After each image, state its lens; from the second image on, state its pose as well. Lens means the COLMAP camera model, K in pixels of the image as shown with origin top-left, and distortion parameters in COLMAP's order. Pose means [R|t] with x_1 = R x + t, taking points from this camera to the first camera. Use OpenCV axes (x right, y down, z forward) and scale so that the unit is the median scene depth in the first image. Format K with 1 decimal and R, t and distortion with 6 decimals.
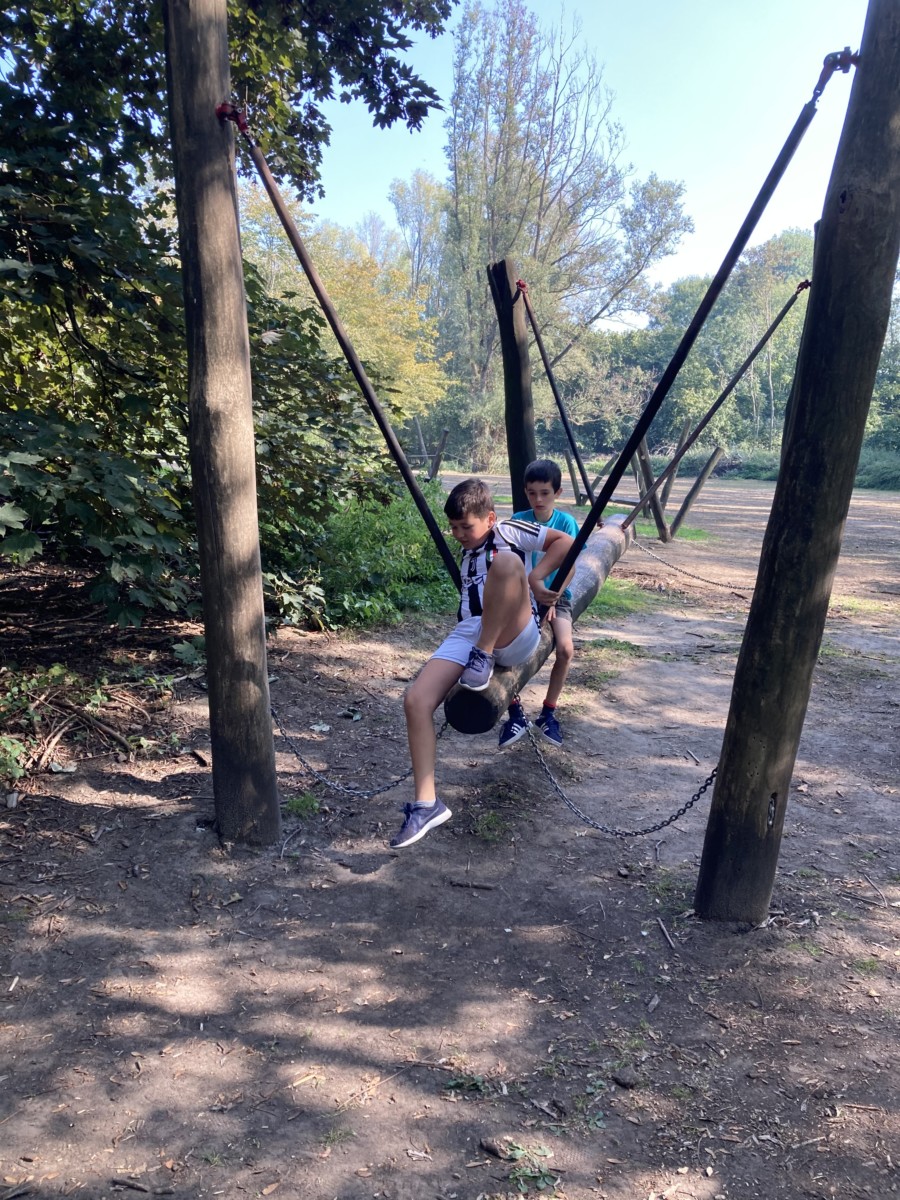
lens RADIAL K [[1014.1, 0, 466.8], [0, 1014.1, 592.5], [0, 0, 1]] dist [0.027379, 0.008483]
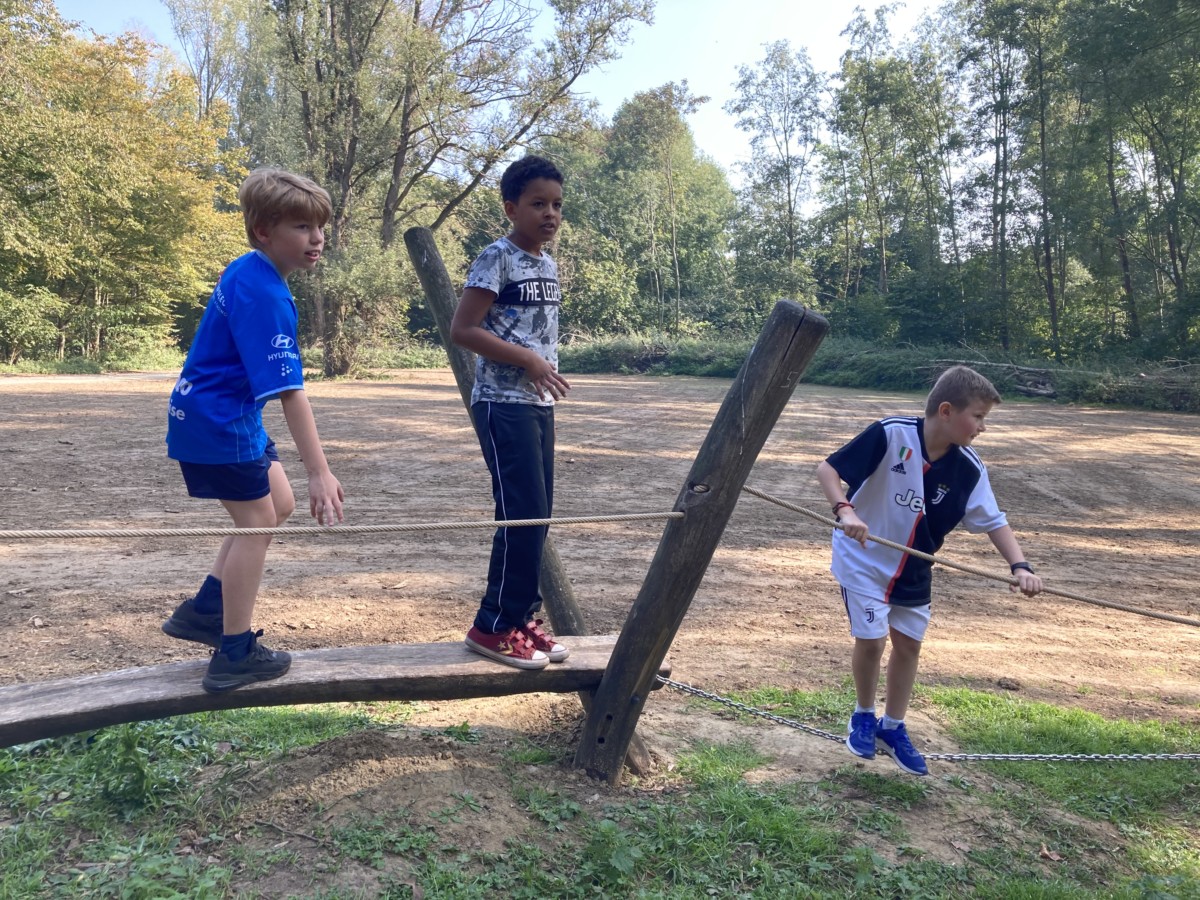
lens RADIAL K [[1014.1, 0, 607.0], [0, 1014.1, 441.4], [0, 0, 1]] dist [0.027379, 0.008483]
pose [[0.947165, -0.036791, 0.318629, -0.026423], [0.047266, 0.998564, -0.025204, -0.045997], [-0.317245, 0.038932, 0.947544, 0.294197]]
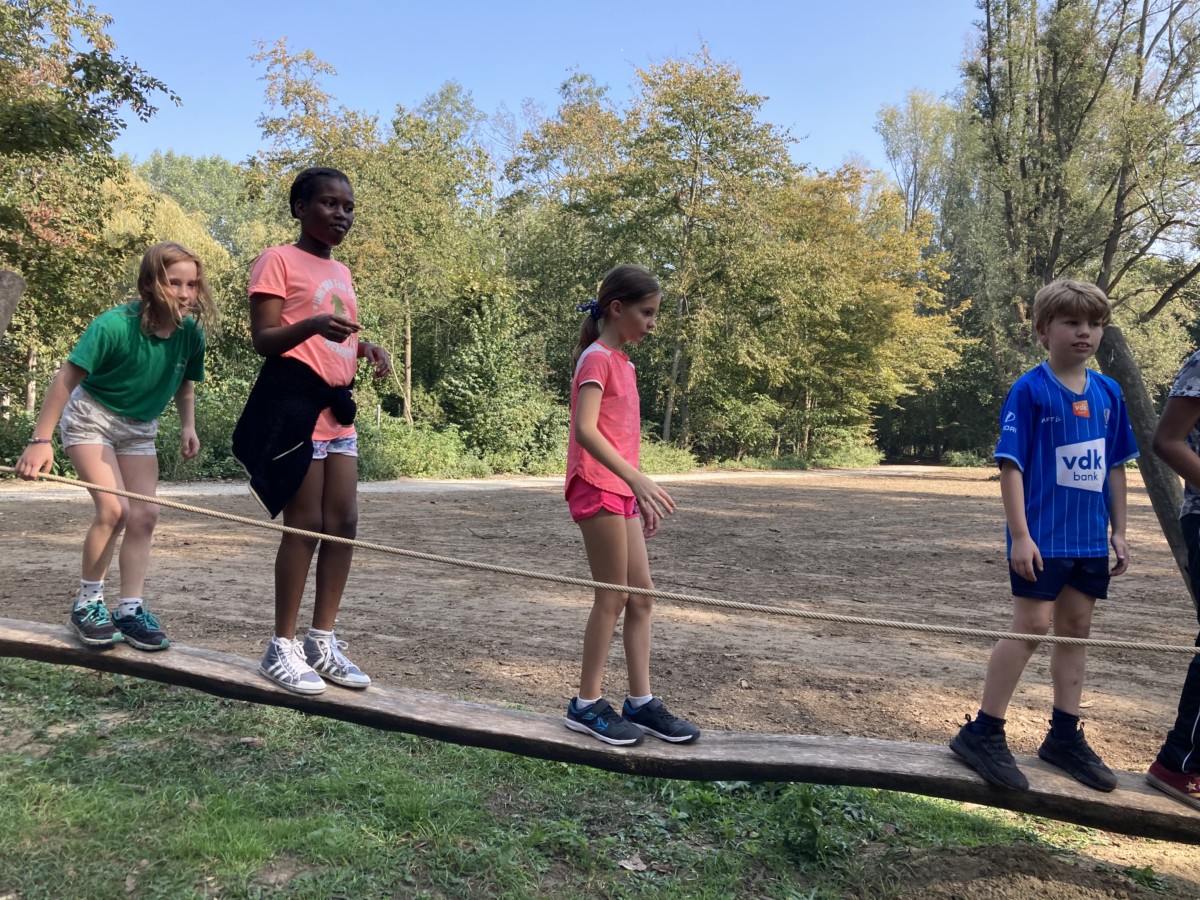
lens RADIAL K [[1007.7, 0, 596.1], [0, 1007.7, 448.4], [0, 0, 1]] dist [0.100601, -0.108137]
pose [[0.942834, -0.006587, -0.333197, -0.024593], [-0.034919, 0.992348, -0.118428, -0.045835], [0.331428, 0.123293, 0.935390, 0.289008]]
